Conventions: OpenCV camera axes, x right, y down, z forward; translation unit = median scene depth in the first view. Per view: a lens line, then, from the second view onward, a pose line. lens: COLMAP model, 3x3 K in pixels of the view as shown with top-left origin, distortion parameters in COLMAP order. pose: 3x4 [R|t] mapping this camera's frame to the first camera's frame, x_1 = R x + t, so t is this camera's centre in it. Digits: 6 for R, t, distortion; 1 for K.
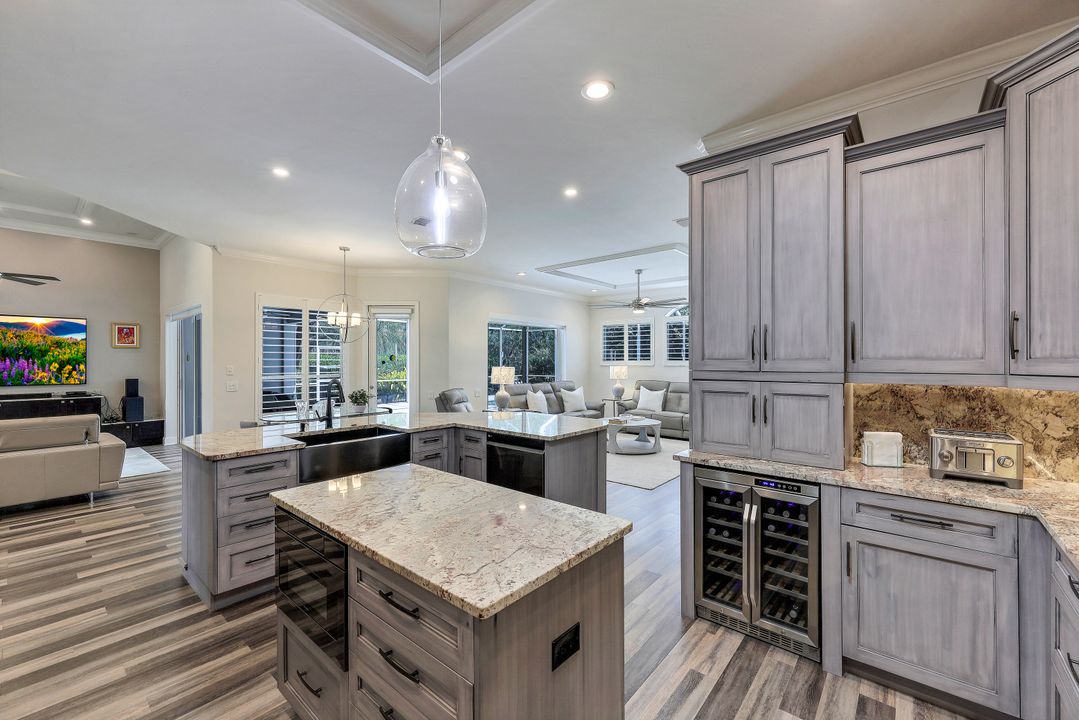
lens RADIAL K [[442.6, 0, 538.1], [0, 442.6, 359.8], [0, 0, 1]] dist [0.005938, -0.001837]
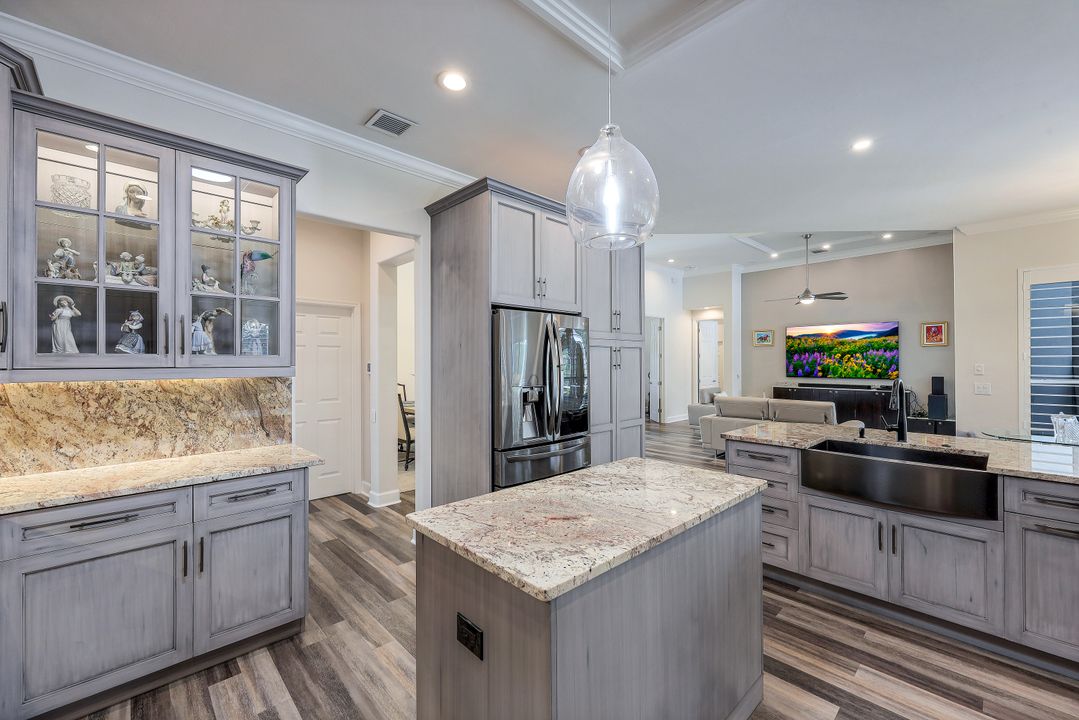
lens RADIAL K [[442.6, 0, 545.0], [0, 442.6, 357.9], [0, 0, 1]] dist [0.005938, -0.001837]
pose [[-0.093967, -0.006307, -0.995555, 0.165654], [0.002450, 0.999975, -0.006566, 0.004470], [0.995572, -0.003056, -0.093950, 0.201007]]
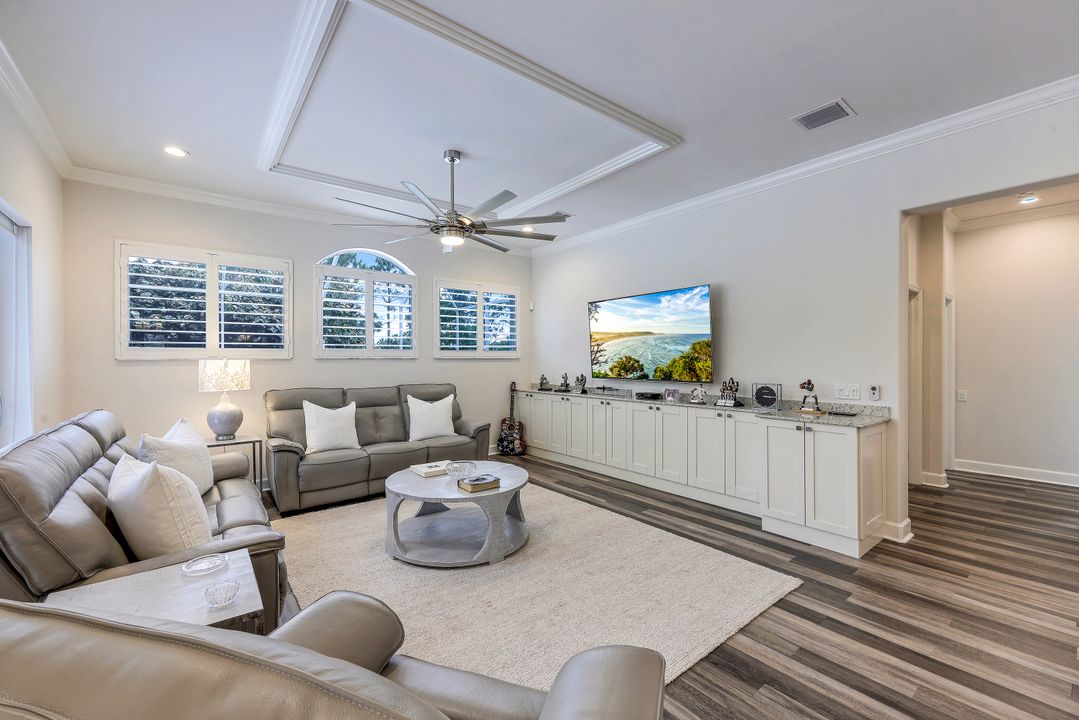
lens RADIAL K [[442.6, 0, 538.6], [0, 442.6, 359.2], [0, 0, 1]] dist [0.005938, -0.001837]
pose [[0.196609, -0.002965, 0.980478, -0.207003], [0.001113, 0.999995, 0.002801, 0.015083], [-0.980481, 0.000540, 0.196611, 0.765252]]
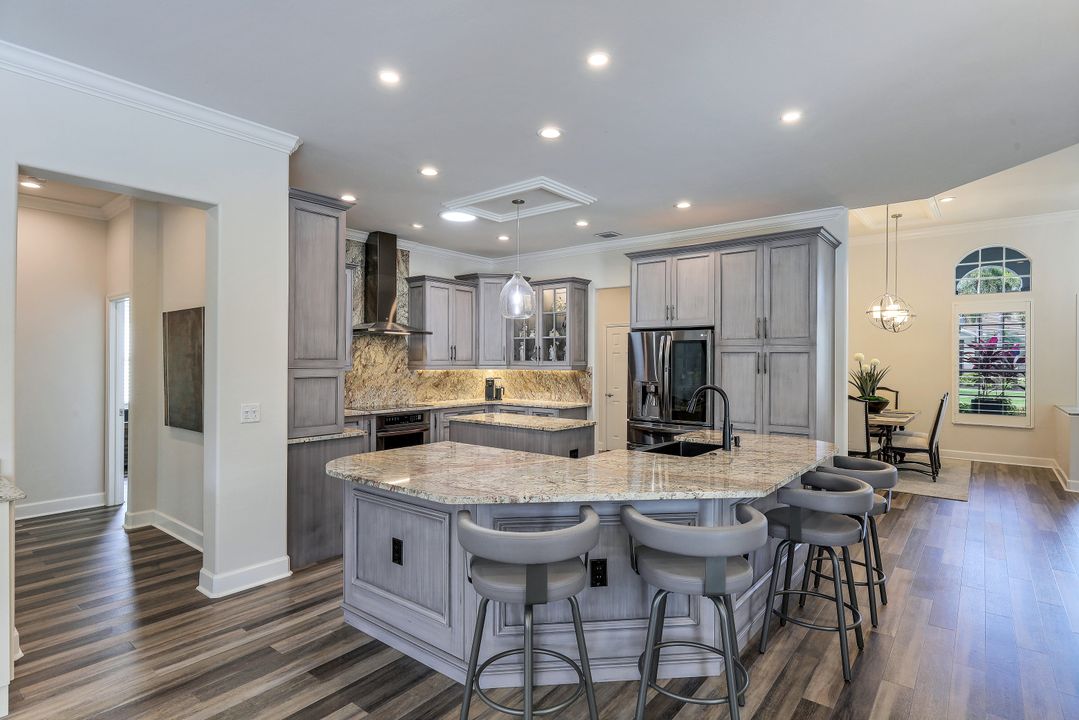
lens RADIAL K [[551.1, 0, 538.2], [0, 551.1, 358.8], [0, 0, 1]] dist [0.002608, 0.002055]
pose [[-0.999613, -0.005217, -0.027314, -0.054883], [-0.005077, 0.999974, -0.005182, 0.001170], [0.027340, -0.005041, -0.999613, 0.866766]]
